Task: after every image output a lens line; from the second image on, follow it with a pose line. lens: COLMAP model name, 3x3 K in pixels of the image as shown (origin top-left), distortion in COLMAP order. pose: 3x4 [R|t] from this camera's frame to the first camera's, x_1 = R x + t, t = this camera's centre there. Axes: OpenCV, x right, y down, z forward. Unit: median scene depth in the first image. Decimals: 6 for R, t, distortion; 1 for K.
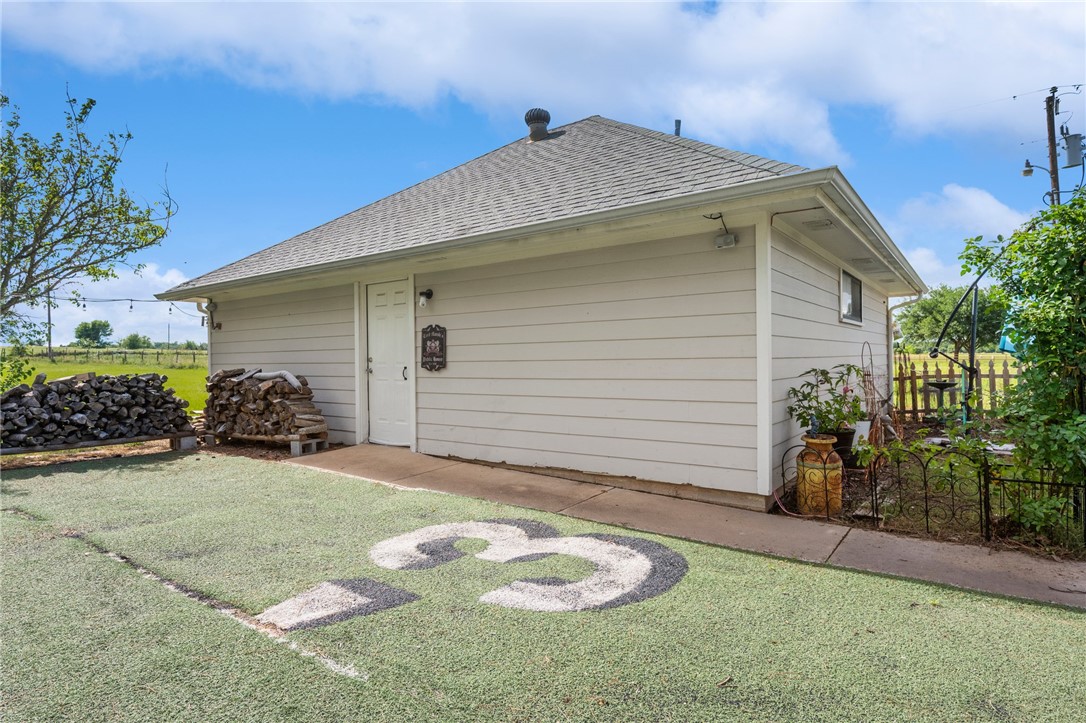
lens RADIAL K [[589.8, 0, 542.9], [0, 589.8, 359.9], [0, 0, 1]] dist [-0.000970, -0.000037]
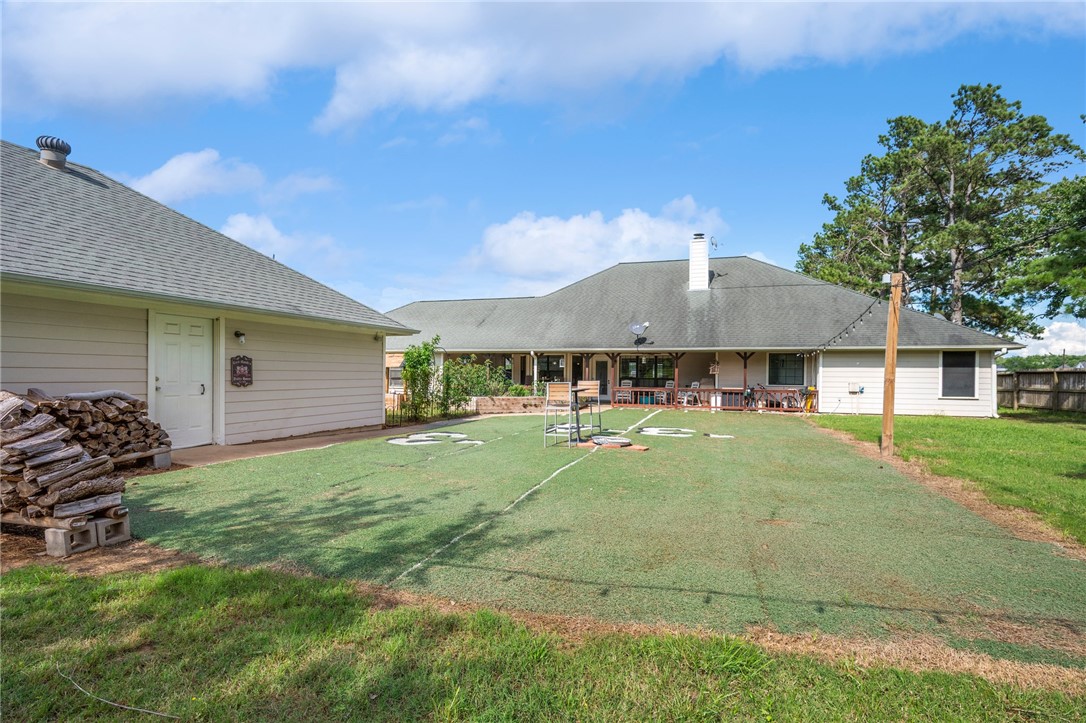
lens RADIAL K [[487.3, 0, 544.0], [0, 487.3, 369.4], [0, 0, 1]] dist [0.000389, 0.000001]
pose [[-0.288260, 0.029988, 0.957083, -1.578214], [0.009484, 0.999550, -0.028462, 0.017296], [-0.957505, 0.000872, -0.288414, 0.626011]]
